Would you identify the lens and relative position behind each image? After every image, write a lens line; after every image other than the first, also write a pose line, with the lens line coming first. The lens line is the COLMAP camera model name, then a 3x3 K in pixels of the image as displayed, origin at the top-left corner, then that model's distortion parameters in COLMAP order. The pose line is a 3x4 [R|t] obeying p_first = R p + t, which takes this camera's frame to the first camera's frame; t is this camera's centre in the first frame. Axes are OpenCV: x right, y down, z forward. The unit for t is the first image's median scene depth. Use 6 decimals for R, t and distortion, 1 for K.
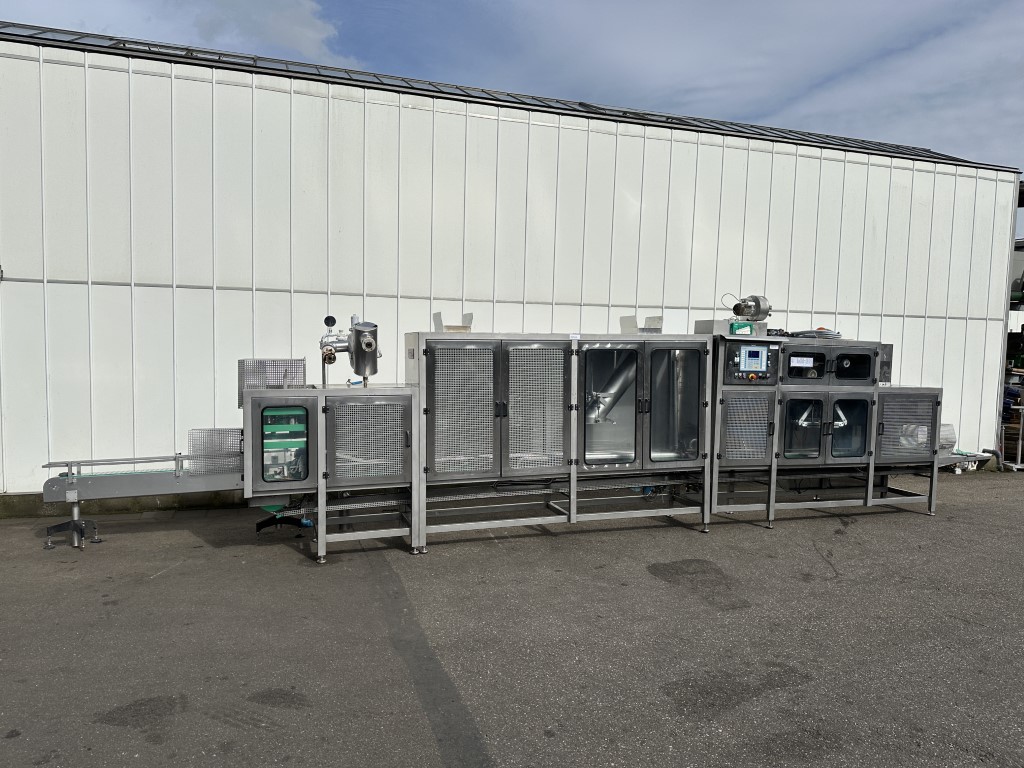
lens RADIAL K [[707.3, 0, 507.5], [0, 707.3, 381.7], [0, 0, 1]] dist [0.037840, -0.047457]
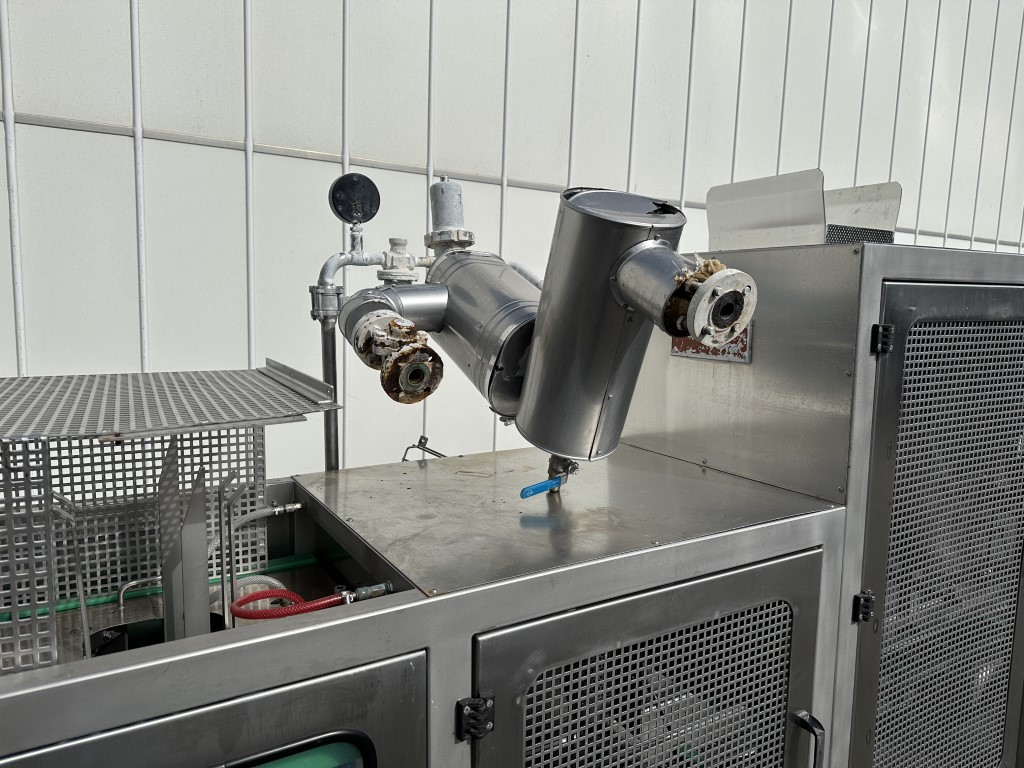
lens RADIAL K [[707.3, 0, 510.6], [0, 707.3, 383.0], [0, 0, 1]] dist [0.037840, -0.047457]
pose [[0.975478, -0.023865, 0.218799, -0.253007], [0.009746, 0.997813, 0.065385, -0.040440], [-0.219880, -0.061649, 0.973577, 0.764239]]
